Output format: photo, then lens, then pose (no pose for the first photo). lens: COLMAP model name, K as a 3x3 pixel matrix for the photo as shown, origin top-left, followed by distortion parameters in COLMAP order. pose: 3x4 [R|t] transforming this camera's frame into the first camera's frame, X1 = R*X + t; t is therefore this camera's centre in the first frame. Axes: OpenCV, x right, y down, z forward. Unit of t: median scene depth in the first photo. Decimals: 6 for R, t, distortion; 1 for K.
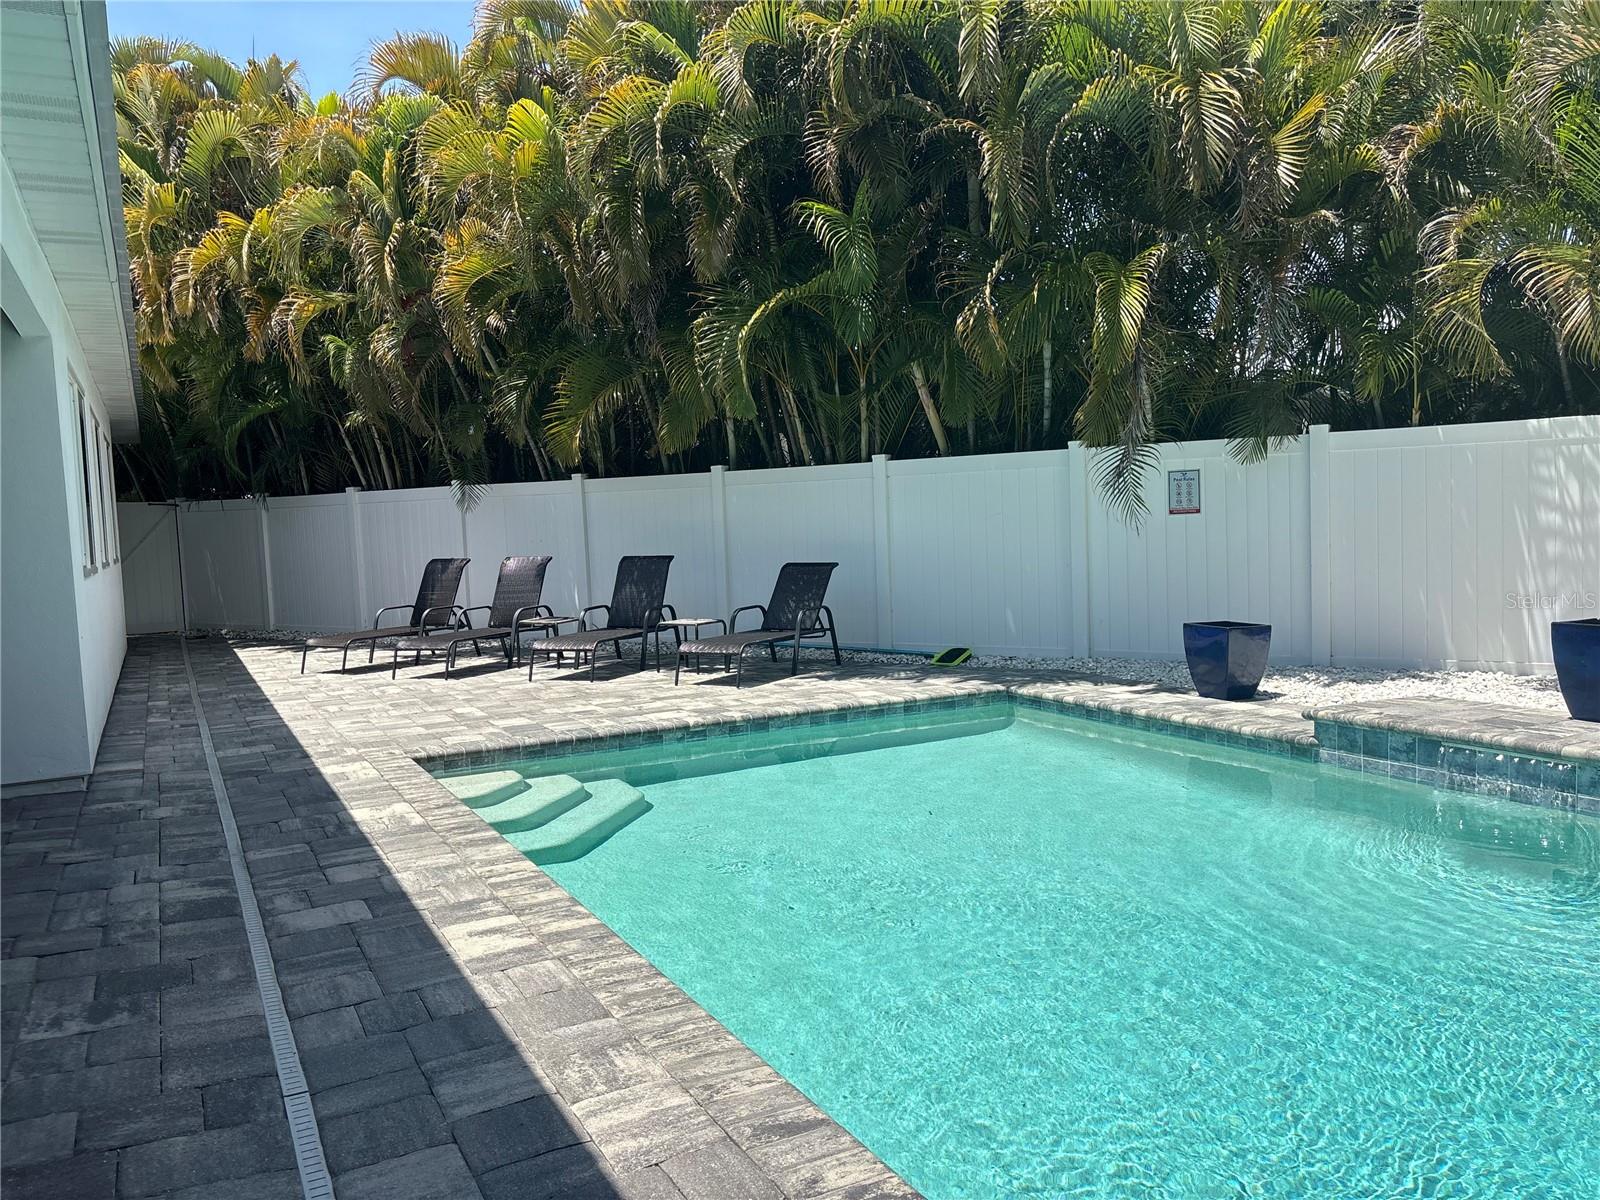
lens RADIAL K [[1210.4, 0, 791.5], [0, 1210.4, 598.0], [0, 0, 1]] dist [0.049944, -0.047183]
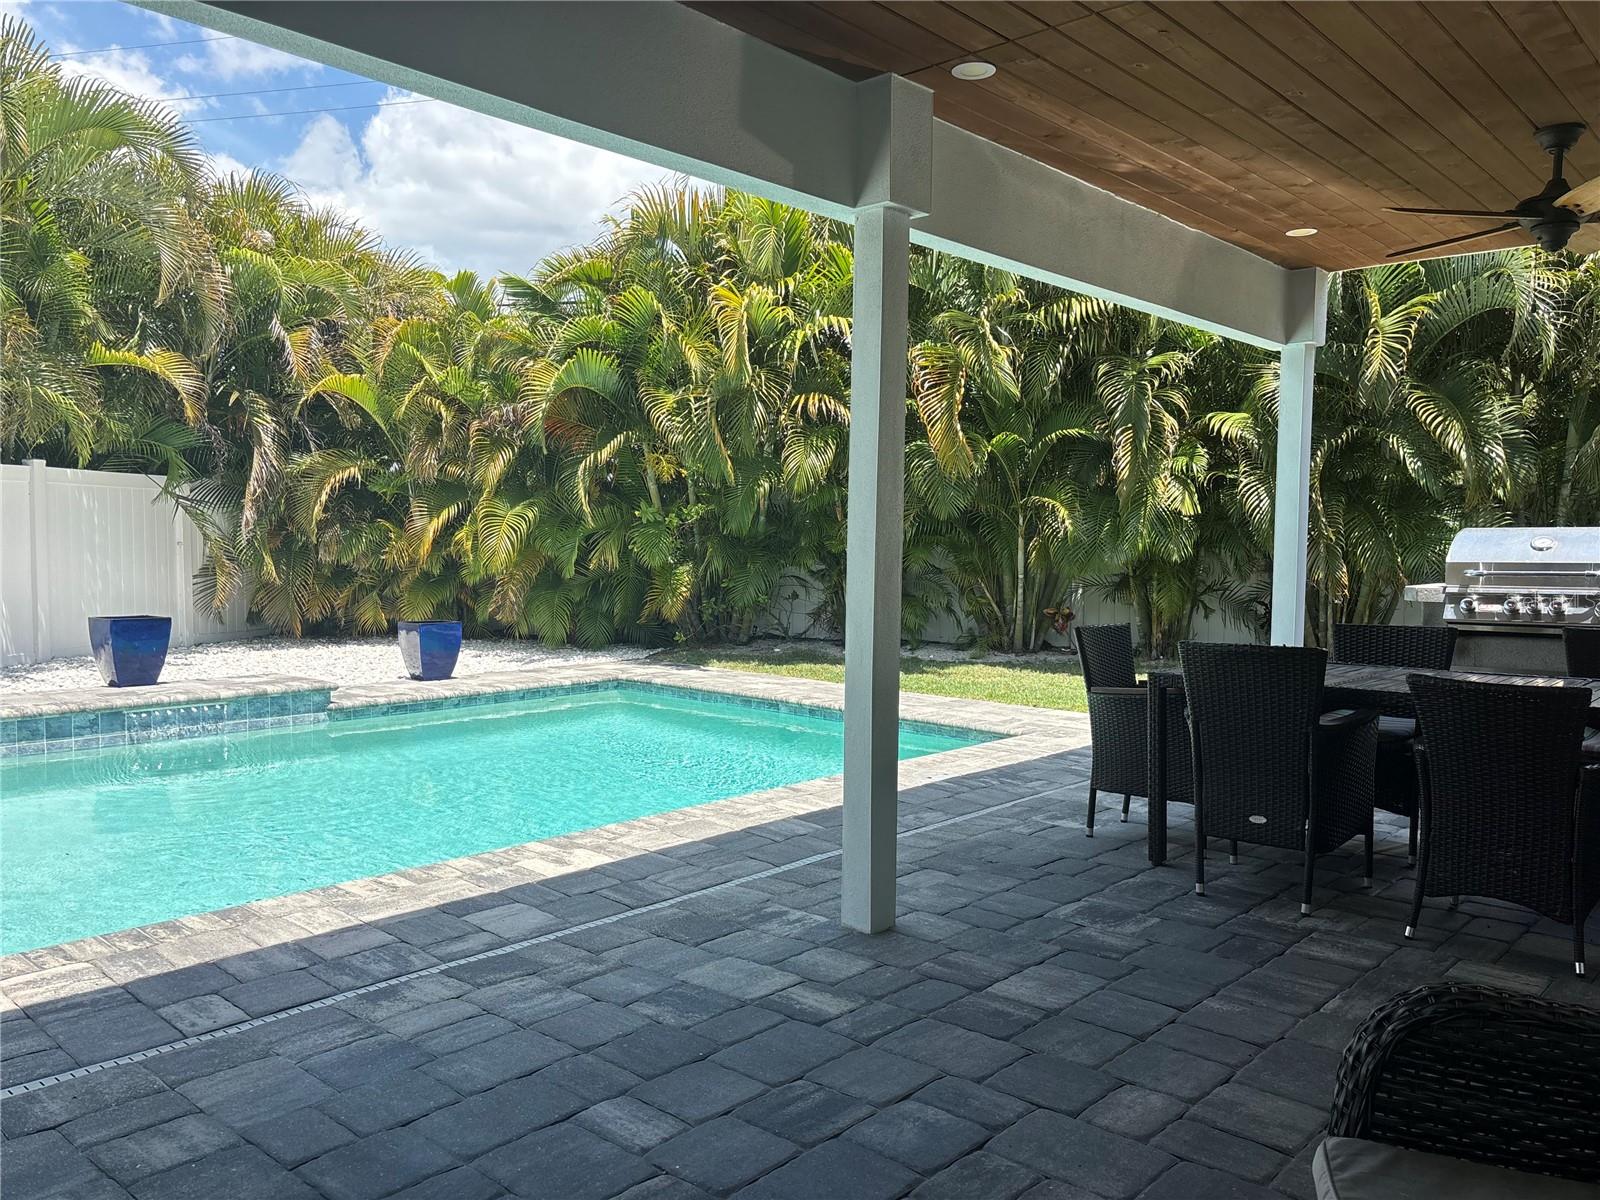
lens RADIAL K [[1210.4, 0, 792.0], [0, 1210.4, 596.5], [0, 0, 1]] dist [0.049944, -0.047183]
pose [[-0.342176, -0.020208, 0.939418, -0.683199], [0.056569, 0.997512, 0.042062, -0.014928], [-0.937931, 0.067535, -0.340182, 0.545019]]
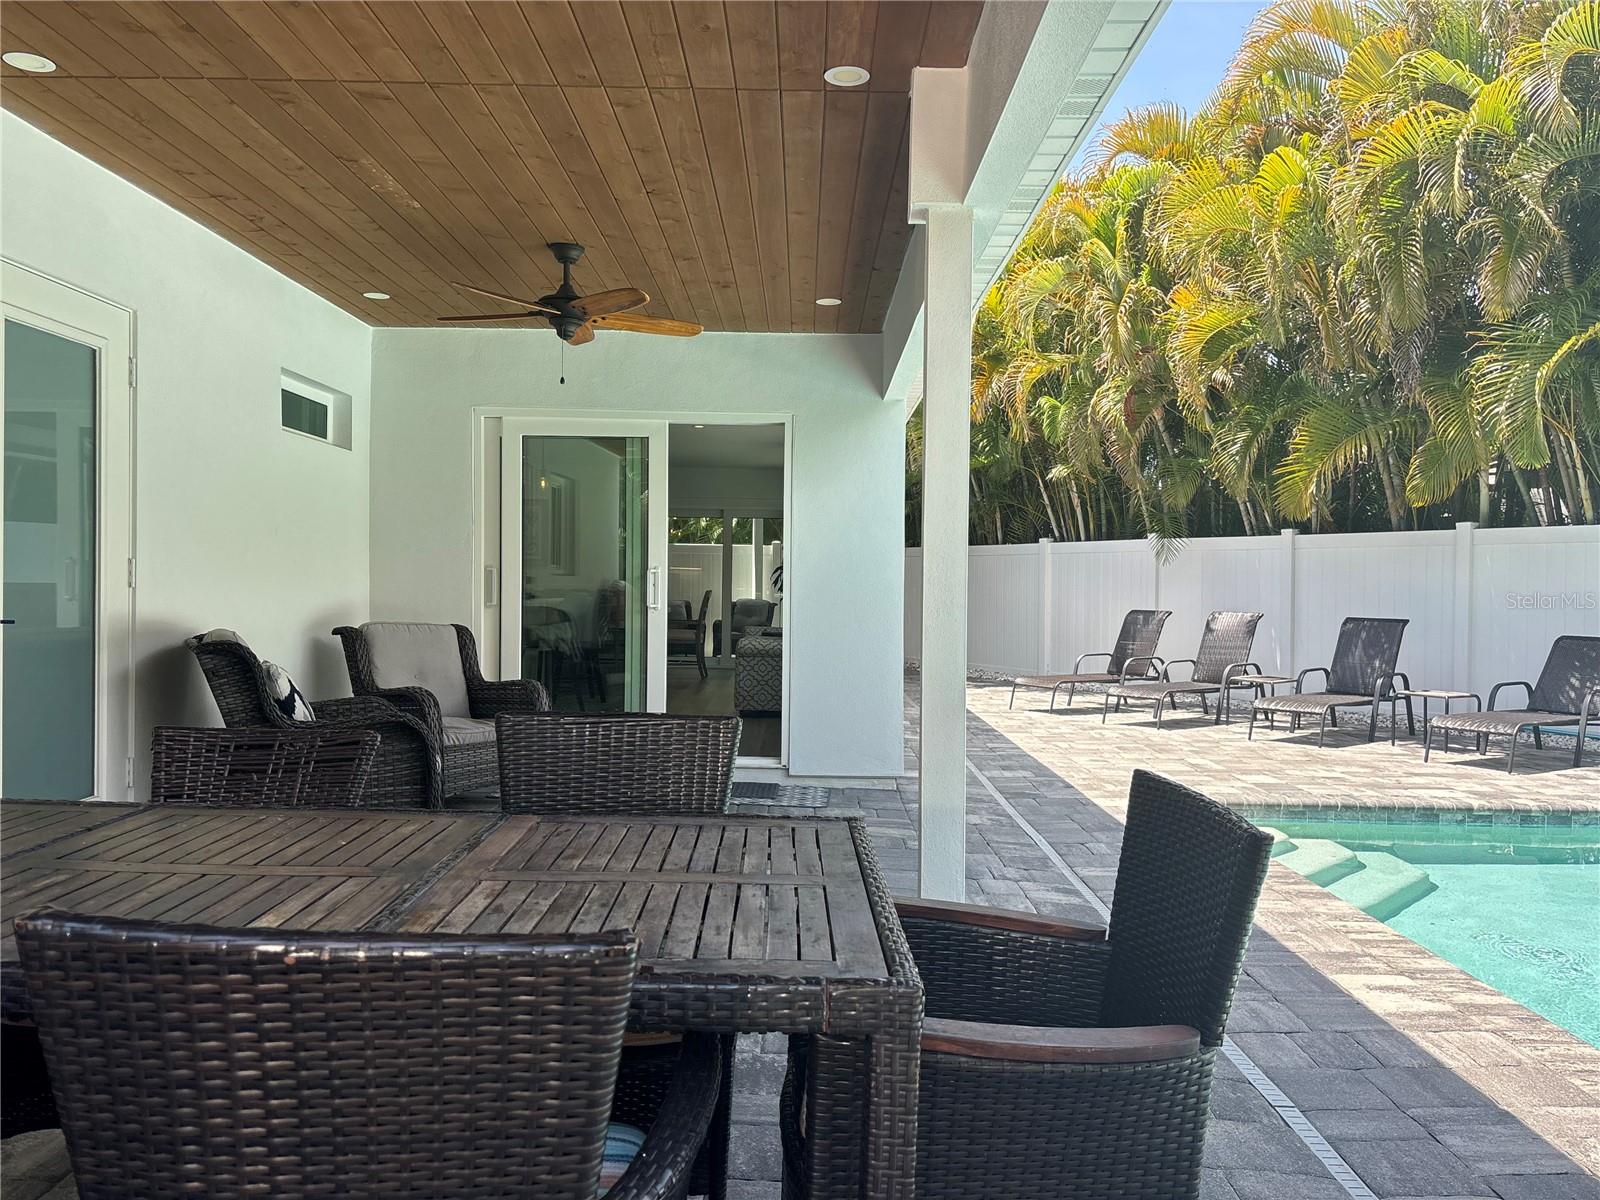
lens RADIAL K [[1210.4, 0, 793.6], [0, 1210.4, 588.0], [0, 0, 1]] dist [0.049944, -0.047183]
pose [[0.880582, 0.047203, -0.471536, -0.102144], [-0.073776, 0.996550, -0.038015, 0.014060], [0.468115, 0.068263, 0.881027, -0.042723]]
